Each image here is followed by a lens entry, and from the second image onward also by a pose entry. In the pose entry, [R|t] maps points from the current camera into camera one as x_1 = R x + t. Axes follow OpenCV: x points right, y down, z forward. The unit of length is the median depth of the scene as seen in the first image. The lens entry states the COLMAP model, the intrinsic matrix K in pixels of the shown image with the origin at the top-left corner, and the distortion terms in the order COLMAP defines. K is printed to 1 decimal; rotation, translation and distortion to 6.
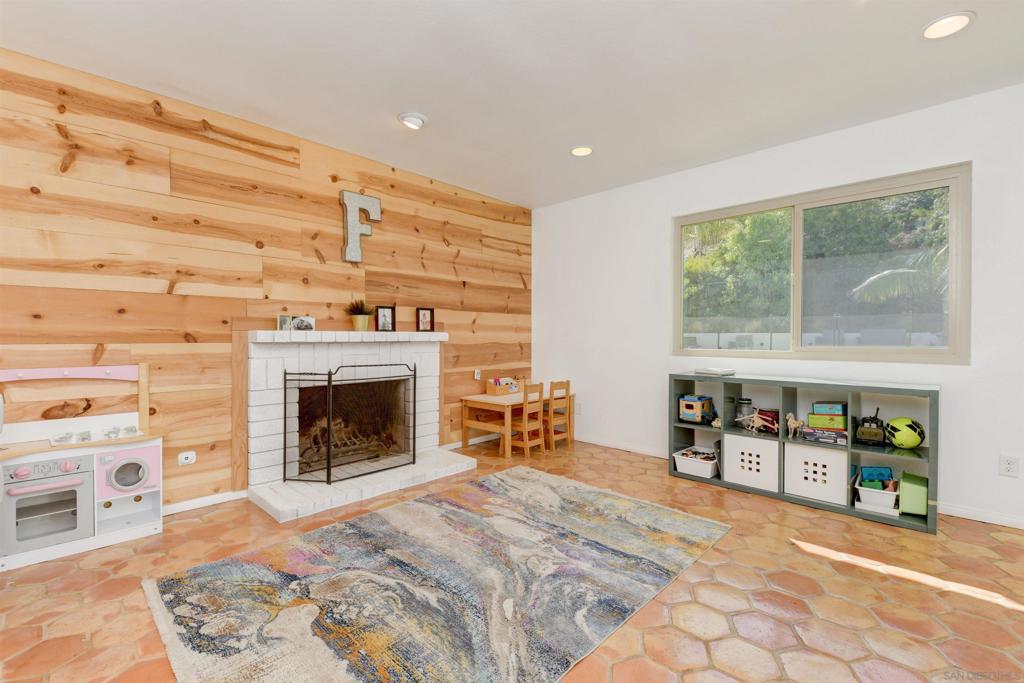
lens RADIAL K [[454.0, 0, 512.0], [0, 454.0, 341.5], [0, 0, 1]] dist [0.050335, -0.027611]
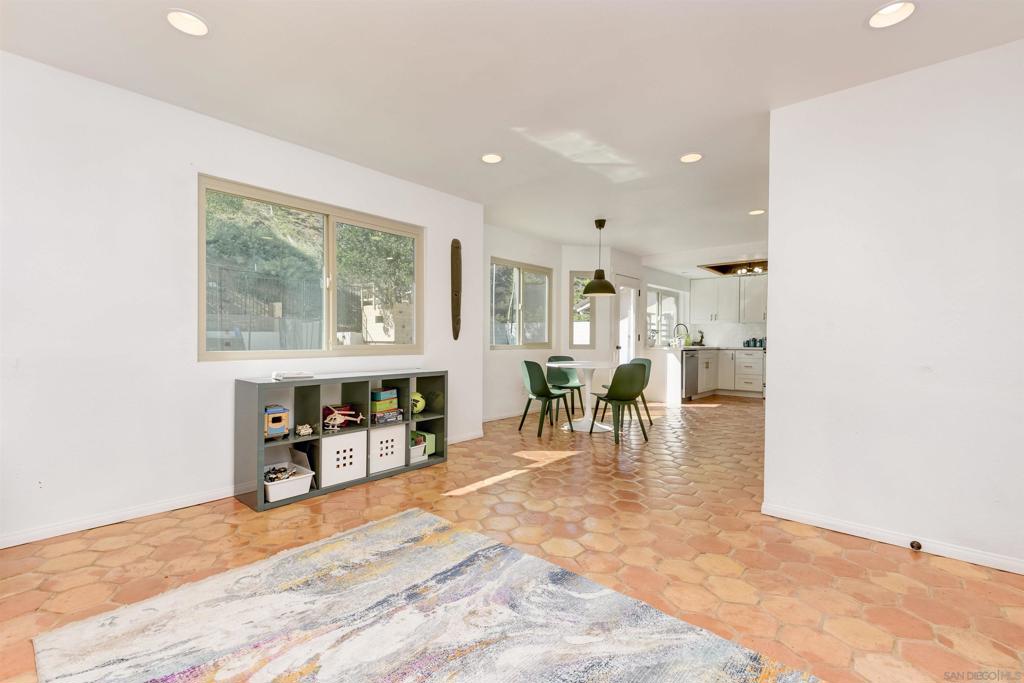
lens RADIAL K [[454.0, 0, 512.0], [0, 454.0, 341.5], [0, 0, 1]] dist [0.050335, -0.027611]
pose [[-0.051060, -0.015316, 0.998578, -0.468749], [0.003222, 0.999875, 0.015501, -0.011601], [-0.998690, 0.004008, -0.051004, 0.616431]]
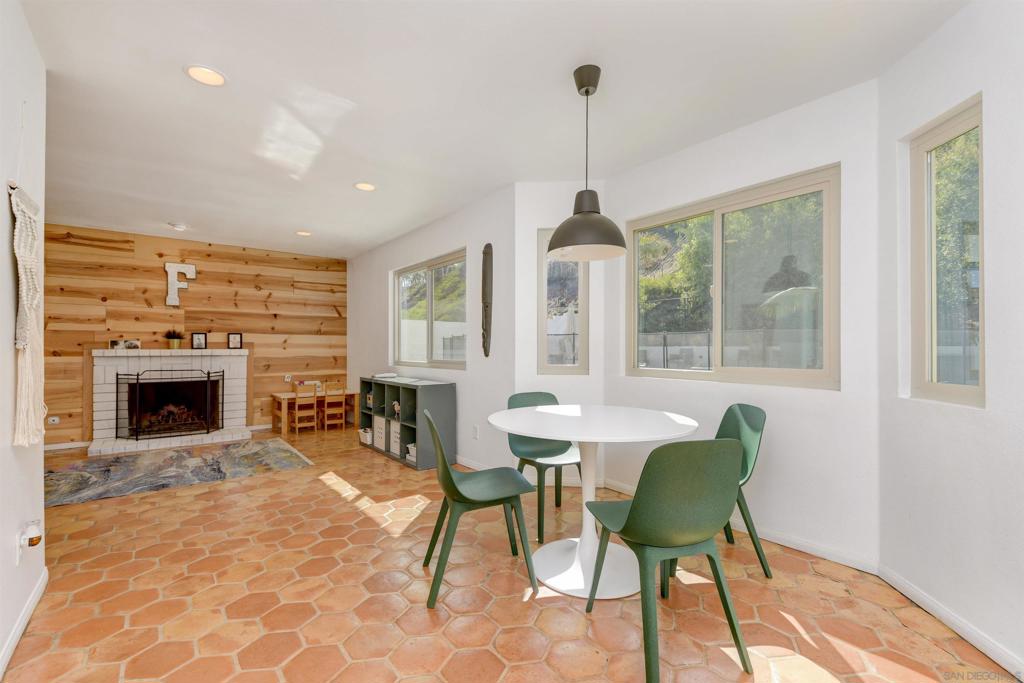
lens RADIAL K [[454.0, 0, 512.0], [0, 454.0, 341.5], [0, 0, 1]] dist [0.050335, -0.027611]
pose [[0.987500, -0.004885, -0.157545, 1.127804], [0.000578, 0.999625, -0.027371, -0.003984], [0.157619, 0.026938, 0.987132, -0.426960]]
